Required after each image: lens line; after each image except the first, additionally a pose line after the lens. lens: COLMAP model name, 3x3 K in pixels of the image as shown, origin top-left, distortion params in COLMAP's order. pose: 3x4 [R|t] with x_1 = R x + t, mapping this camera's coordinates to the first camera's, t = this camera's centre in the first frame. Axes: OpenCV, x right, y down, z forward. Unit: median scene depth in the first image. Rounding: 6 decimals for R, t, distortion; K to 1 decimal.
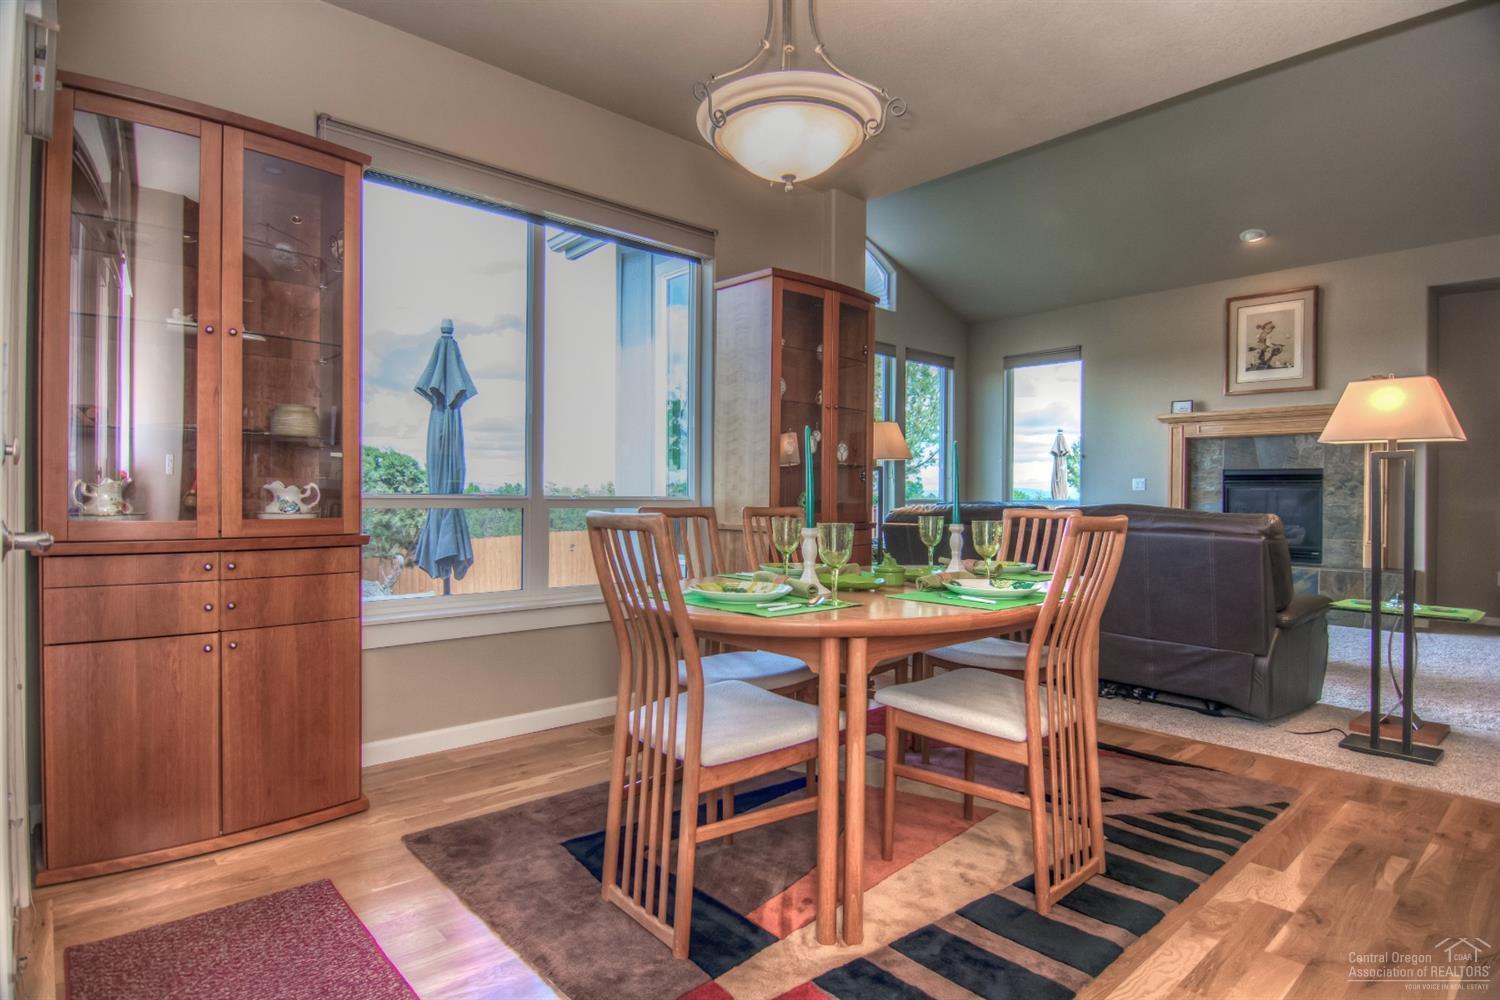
lens RADIAL K [[803.7, 0, 750.0], [0, 803.7, 500.0], [0, 0, 1]] dist [-0.001583, -0.000444]
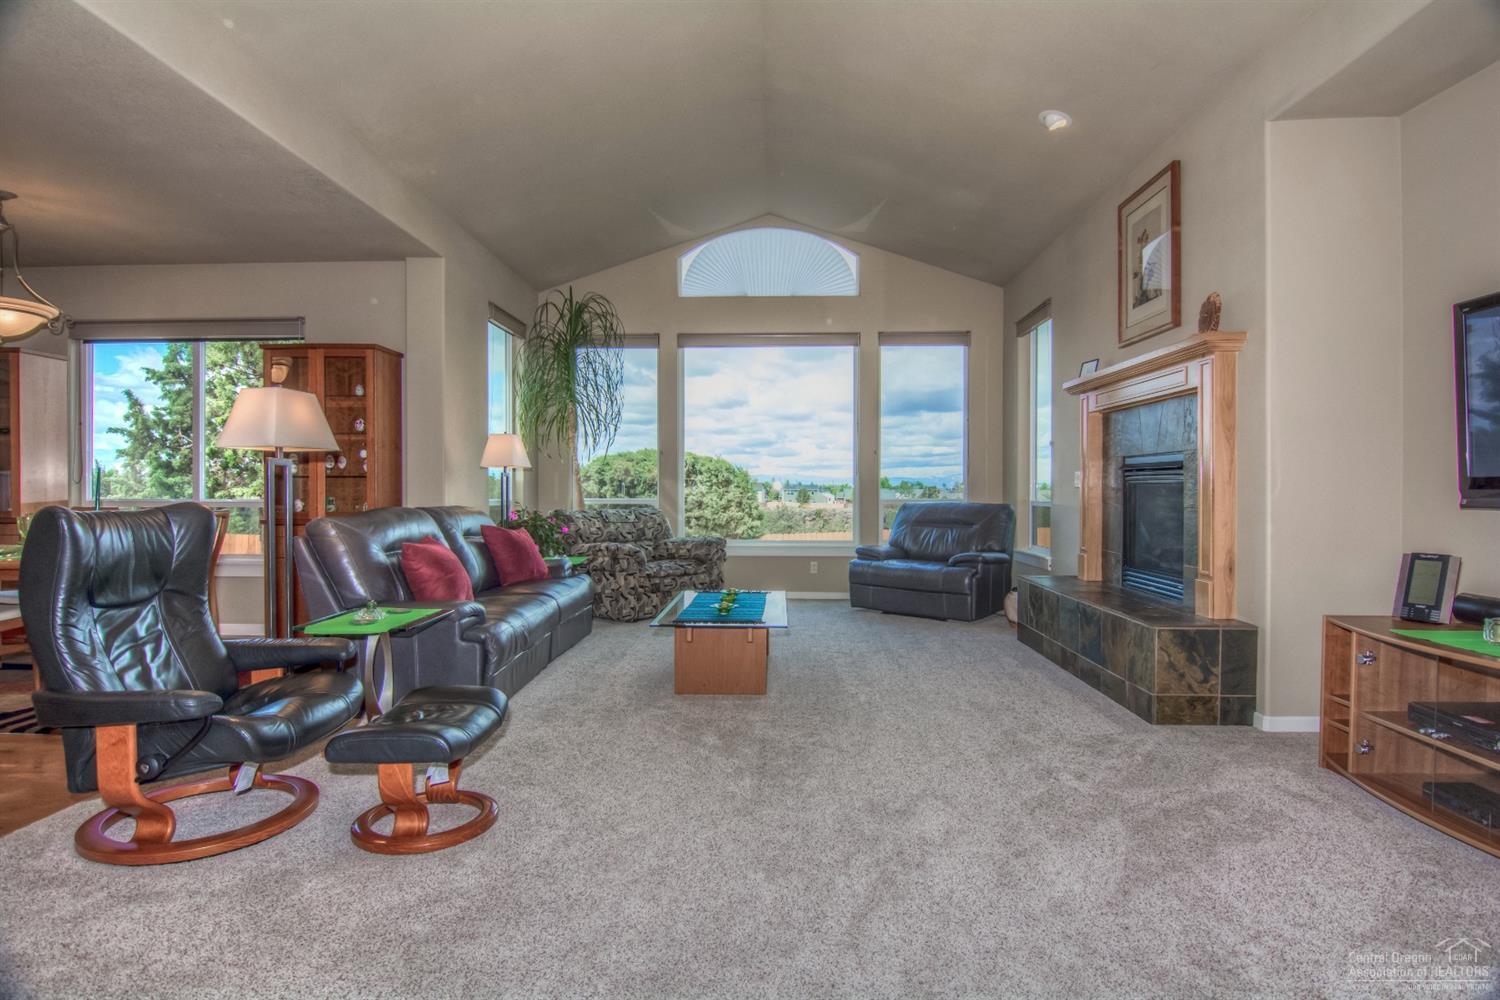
lens RADIAL K [[782.1, 0, 754.2], [0, 782.1, 496.2], [0, 0, 1]] dist [-0.003965, -0.001353]
pose [[0.723093, -0.003914, -0.690739, 0.854031], [0.007252, 0.999972, 0.001925, -0.007940], [0.690712, -0.006401, 0.723101, 0.314876]]
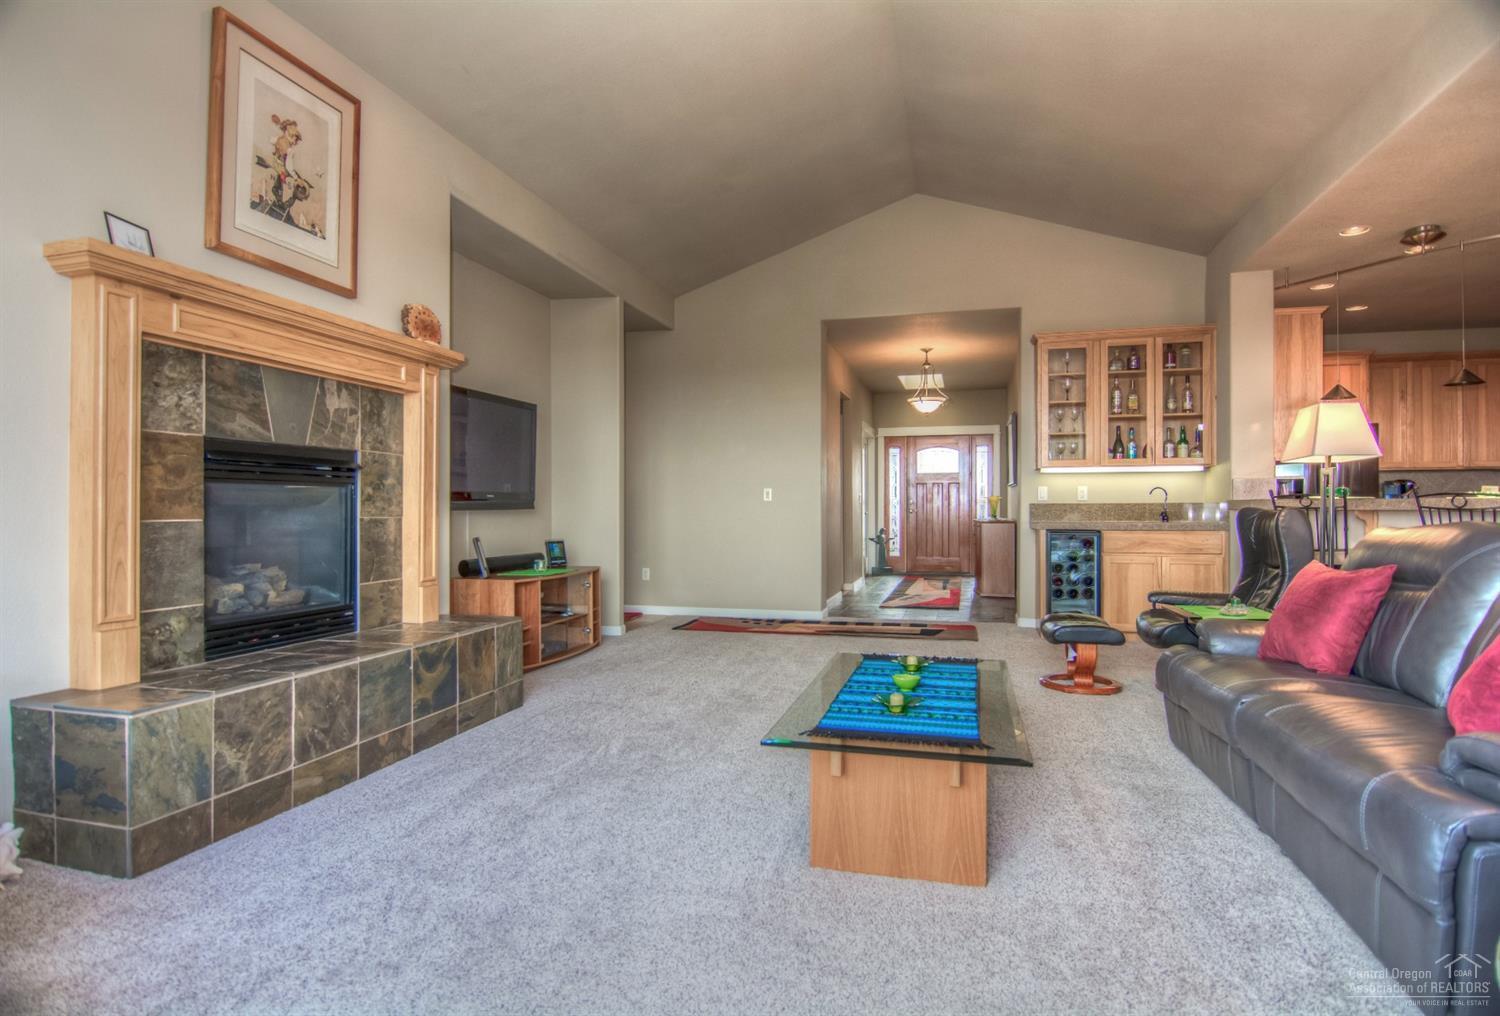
lens RADIAL K [[791.9, 0, 750.0], [0, 791.9, 508.0], [0, 0, 1]] dist [-0.029232, -0.000677]
pose [[-0.533956, -0.011325, 0.845436, 0.130859], [-0.006496, 0.999936, 0.009291, -0.007750], [-0.845487, -0.000531, -0.533996, 1.014308]]
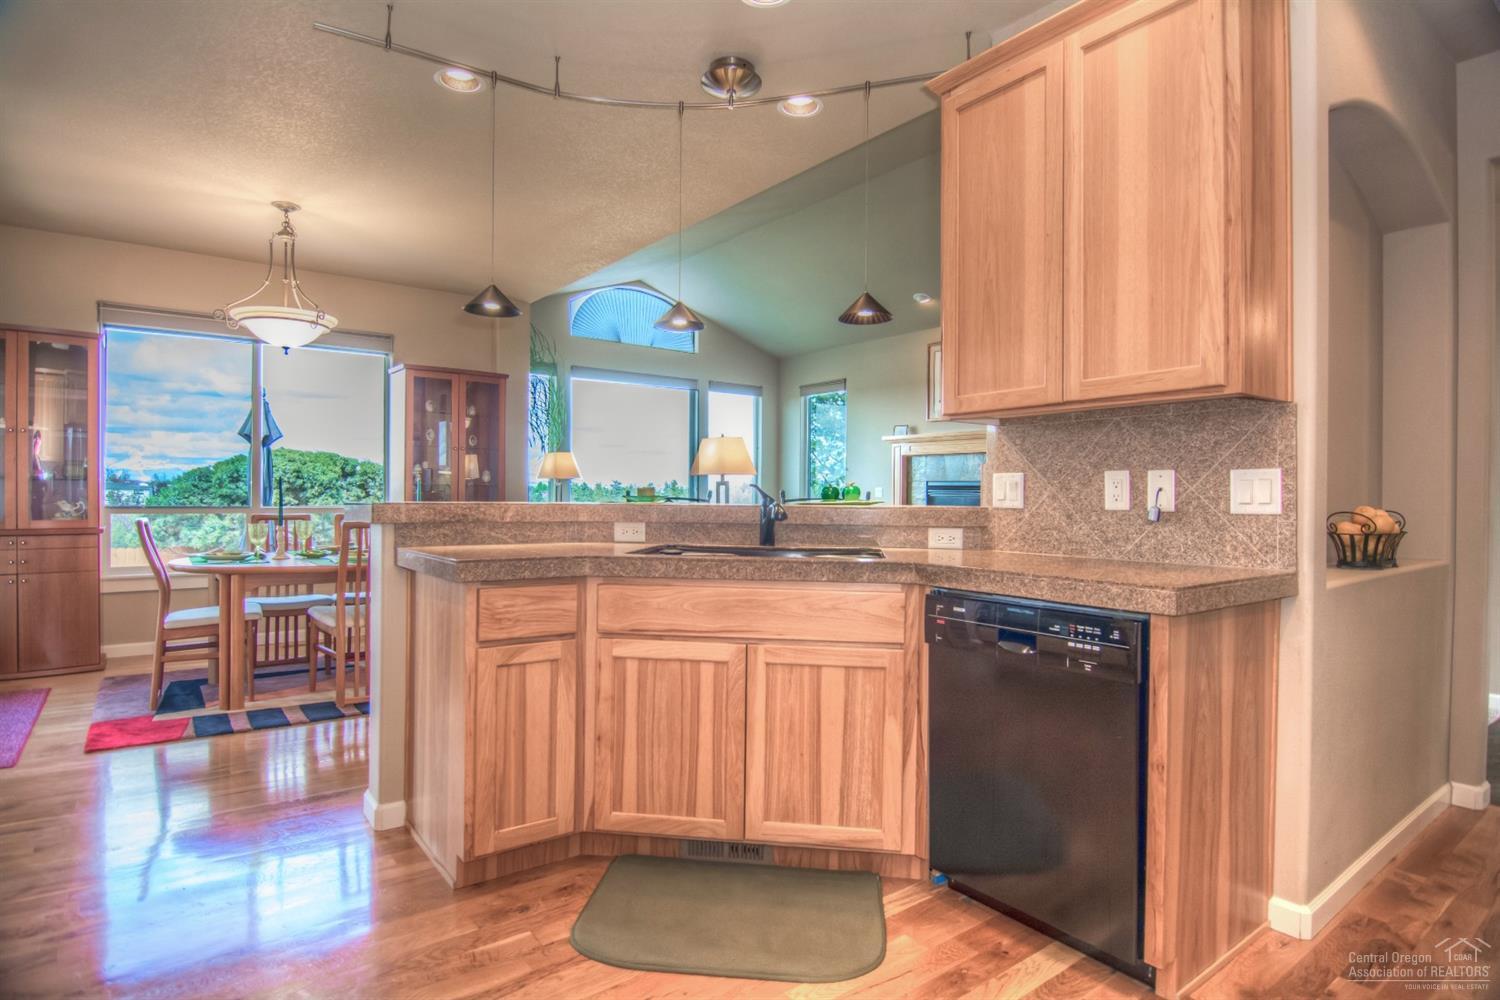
lens RADIAL K [[808.9, 0, 761.0], [0, 808.9, 504.5], [0, 0, 1]] dist [-0.005485, -0.001694]
pose [[0.995829, 0.001147, -0.091233, 0.466075], [-0.000391, 0.999965, 0.008301, -0.011242], [0.091239, -0.008231, 0.995795, -0.288736]]
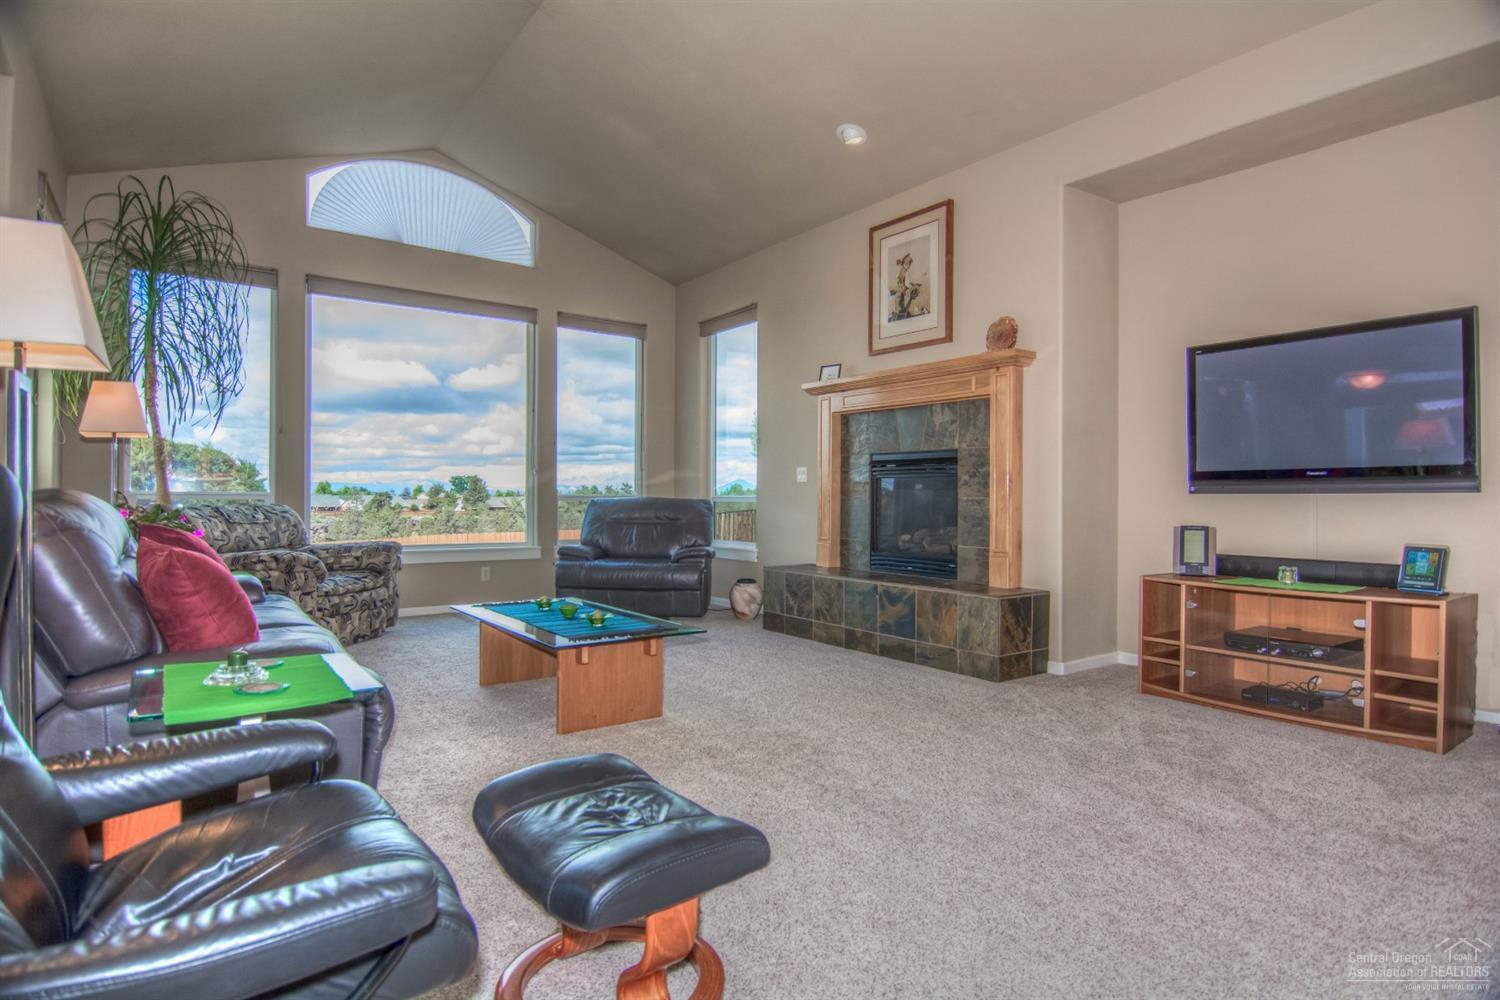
lens RADIAL K [[782.1, 0, 754.2], [0, 782.1, 496.2], [0, 0, 1]] dist [-0.003965, -0.001353]
pose [[0.994981, -0.003561, -0.099997, 0.575364], [0.003278, 0.999990, -0.002999, 0.004822], [0.100006, 0.002656, 0.994983, 0.261974]]
